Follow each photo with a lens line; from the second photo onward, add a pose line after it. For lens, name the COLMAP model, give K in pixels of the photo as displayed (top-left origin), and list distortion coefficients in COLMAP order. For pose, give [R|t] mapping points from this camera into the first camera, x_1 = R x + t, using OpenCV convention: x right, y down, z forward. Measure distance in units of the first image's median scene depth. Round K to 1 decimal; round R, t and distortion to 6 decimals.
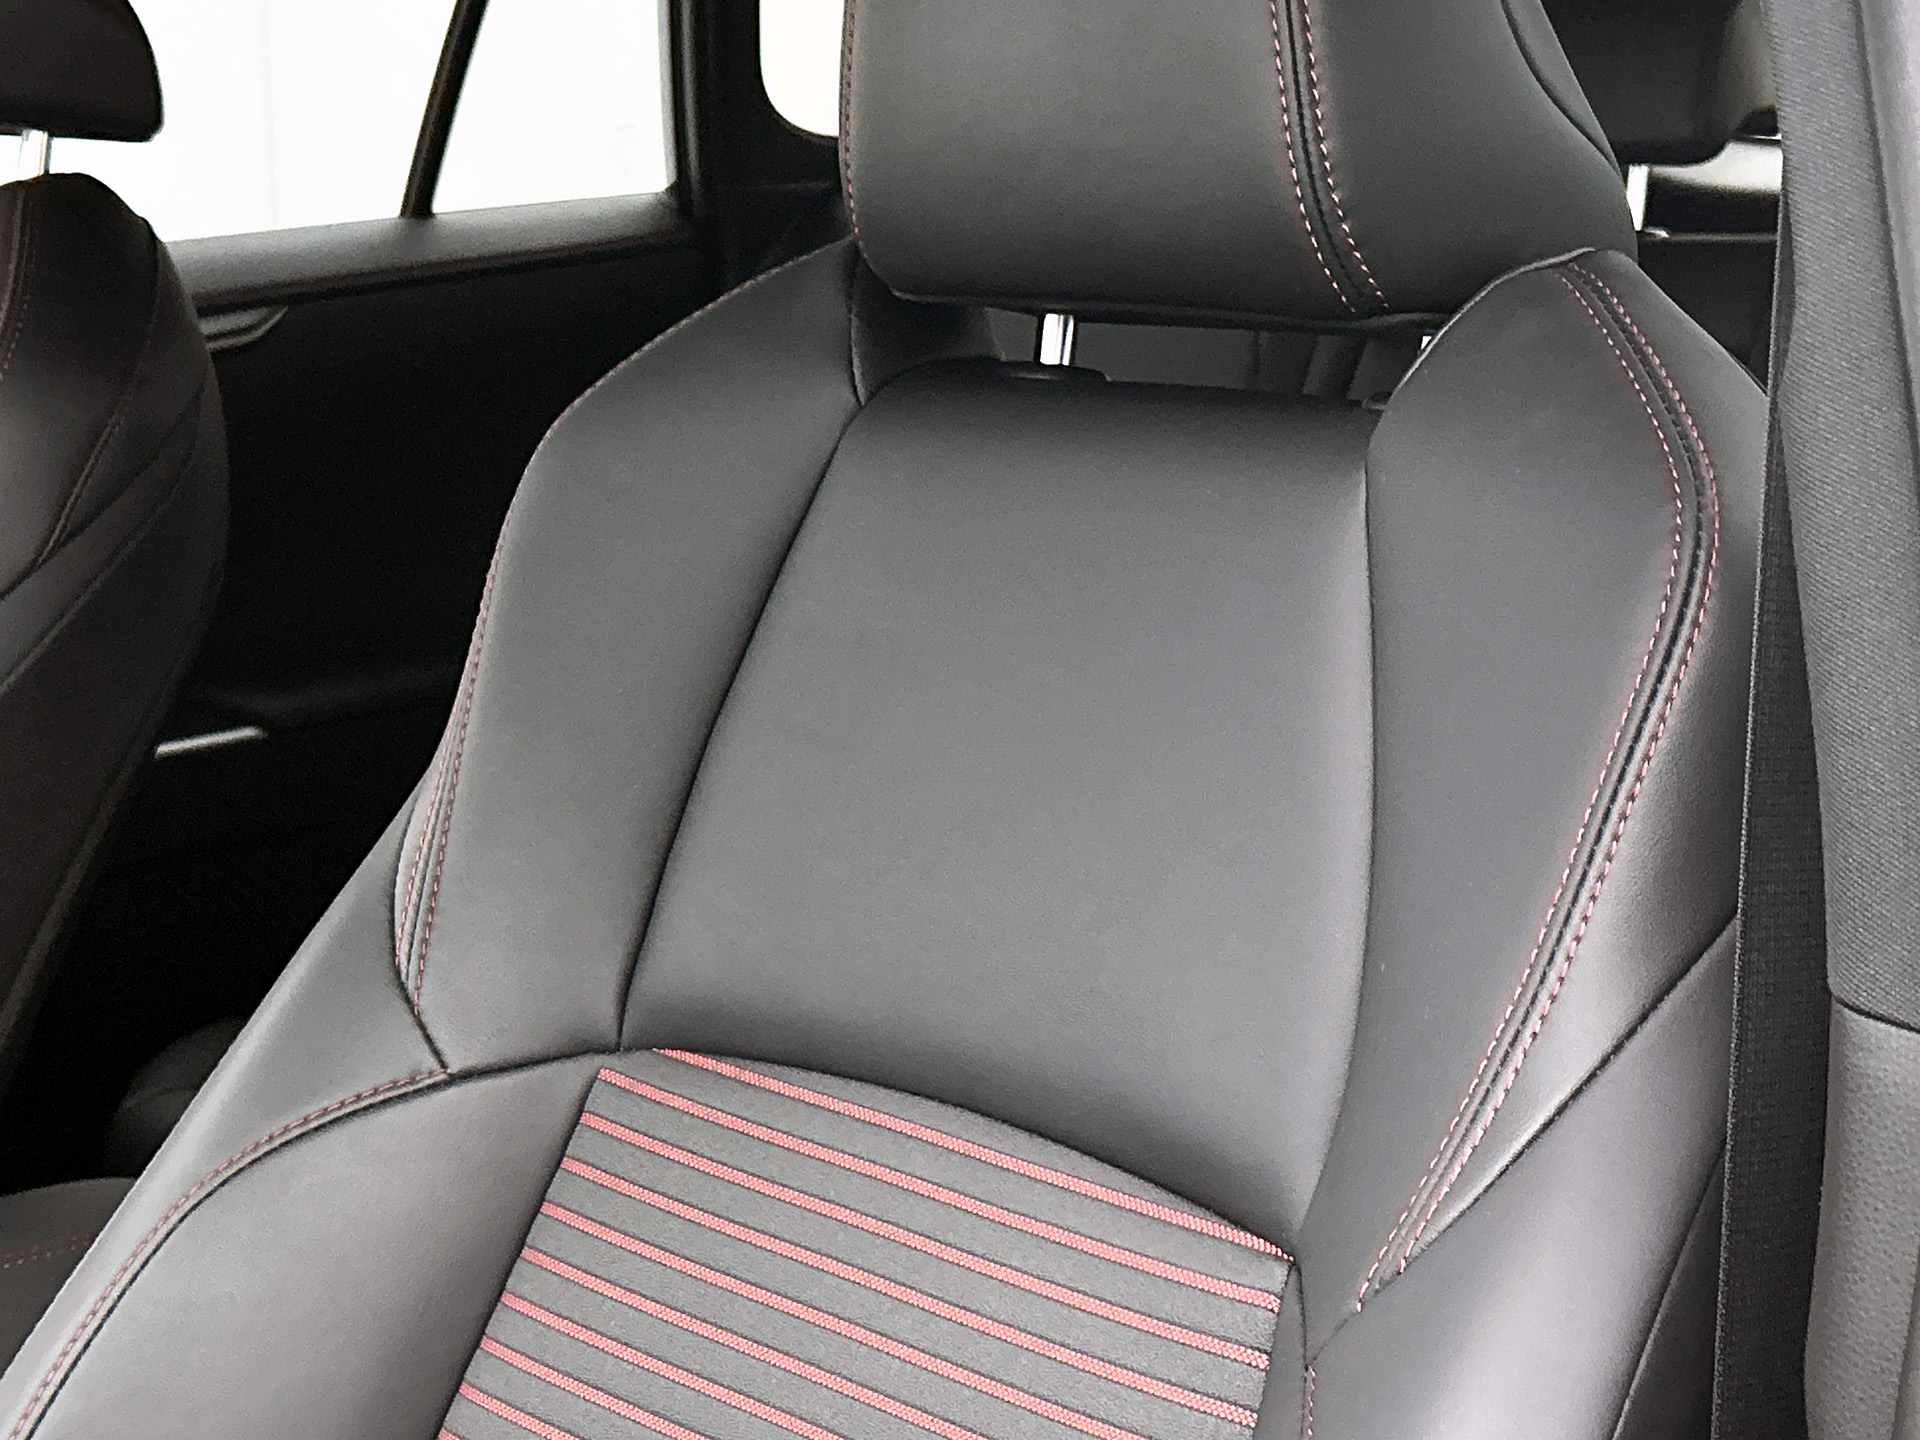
lens RADIAL K [[2949.0, 0, 972.7], [0, 2949.0, 661.2], [0, 0, 1]] dist [0.233100, 0.000000]
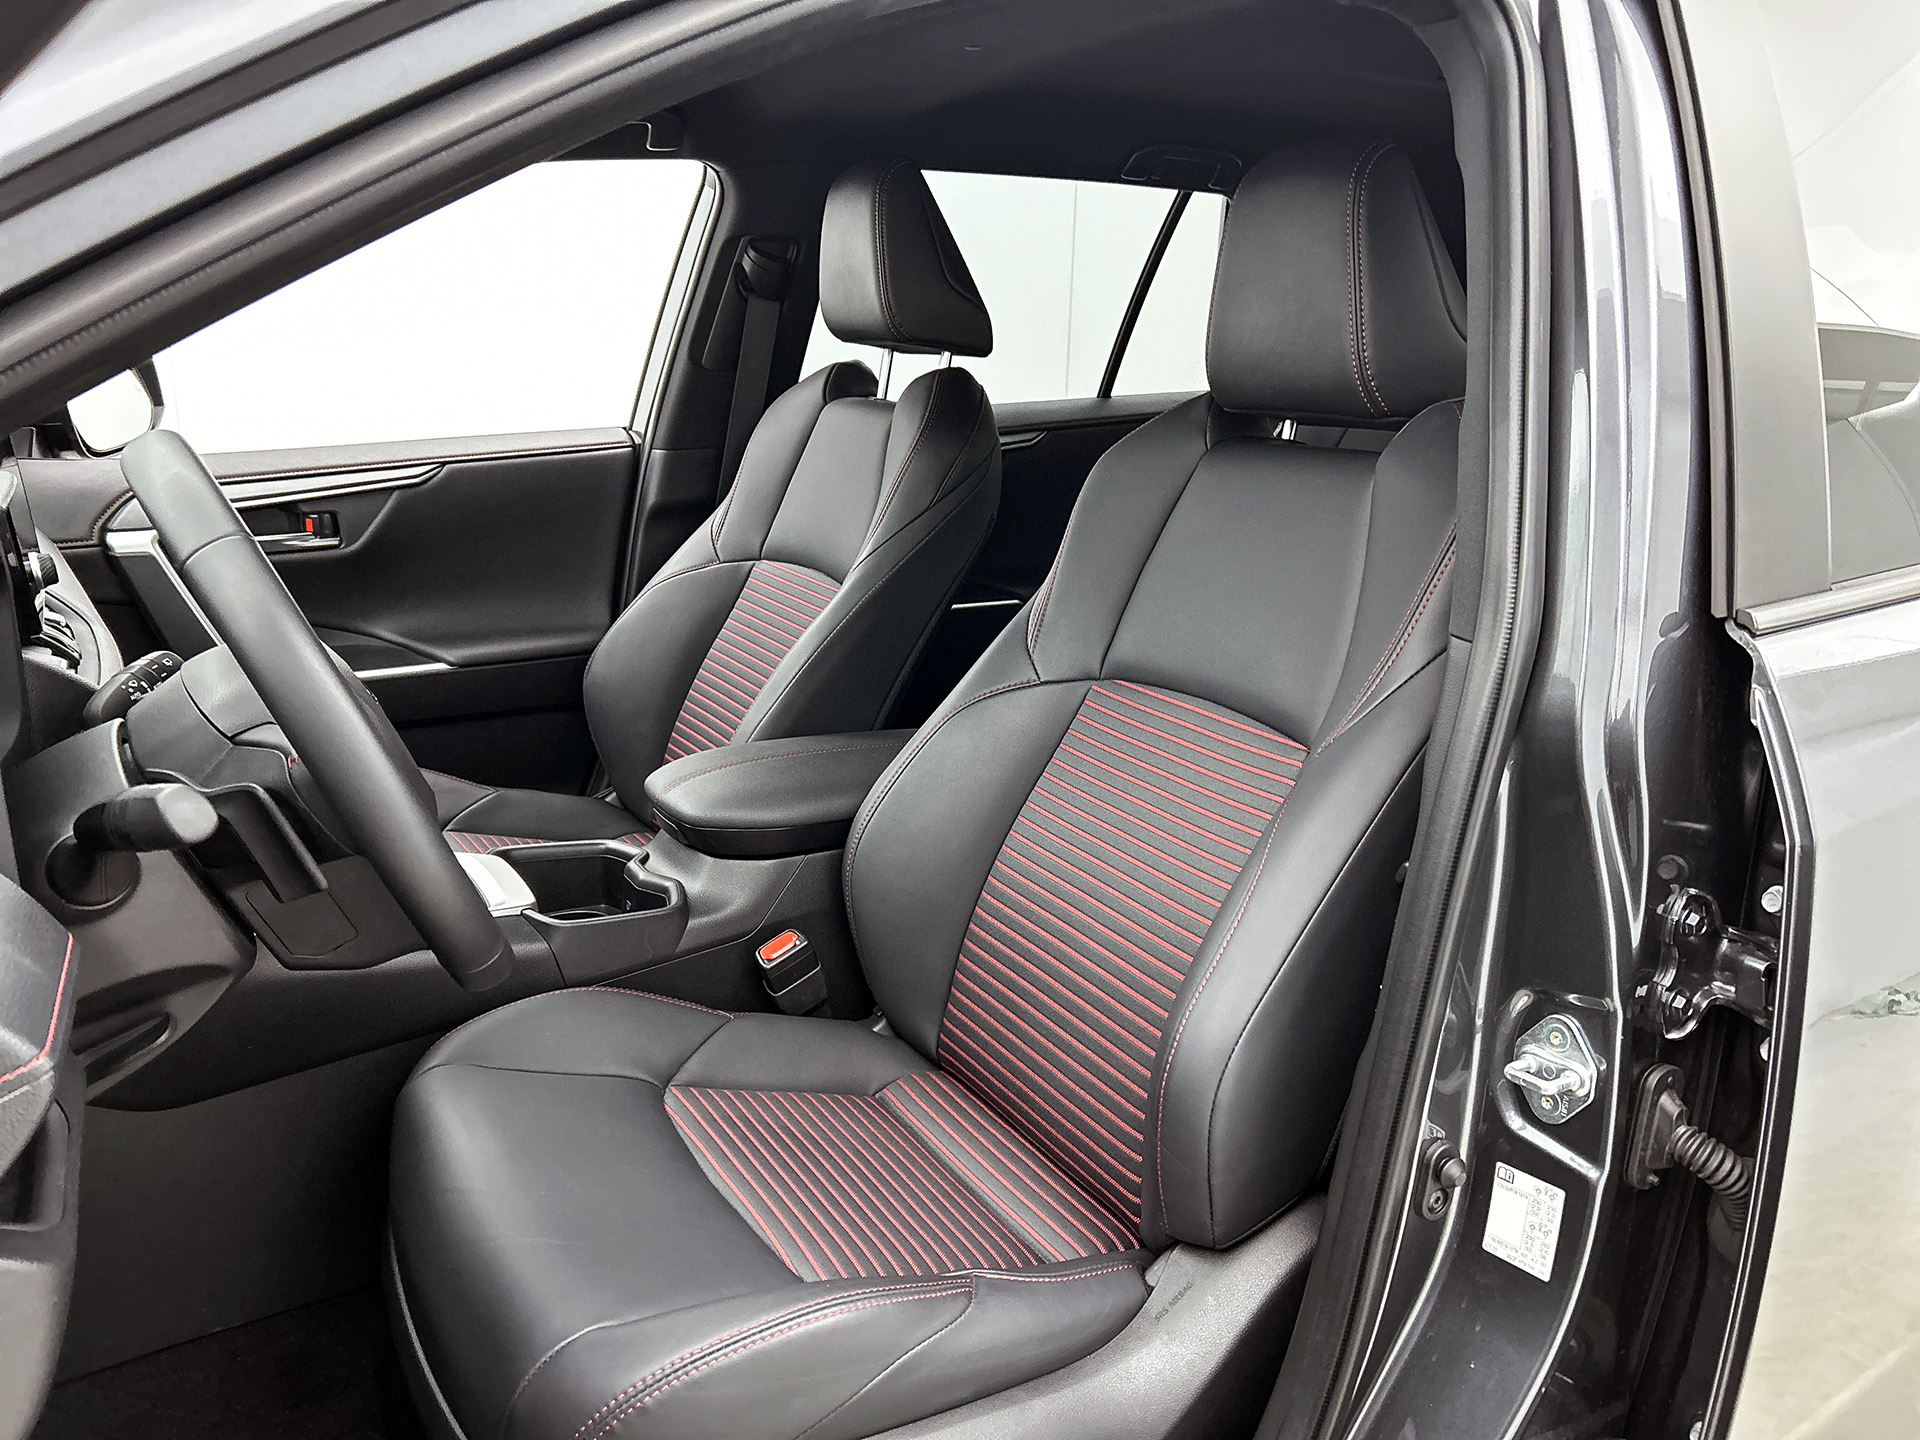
lens RADIAL K [[1459.6, 0, 965.1], [0, 1459.6, 717.3], [0, 0, 1]] dist [0.034158, -0.046462]
pose [[0.951274, 0.099204, -0.291953, 0.163391], [-0.084290, 0.994431, 0.063258, 0.089330], [0.296602, -0.035567, 0.954339, -0.344563]]
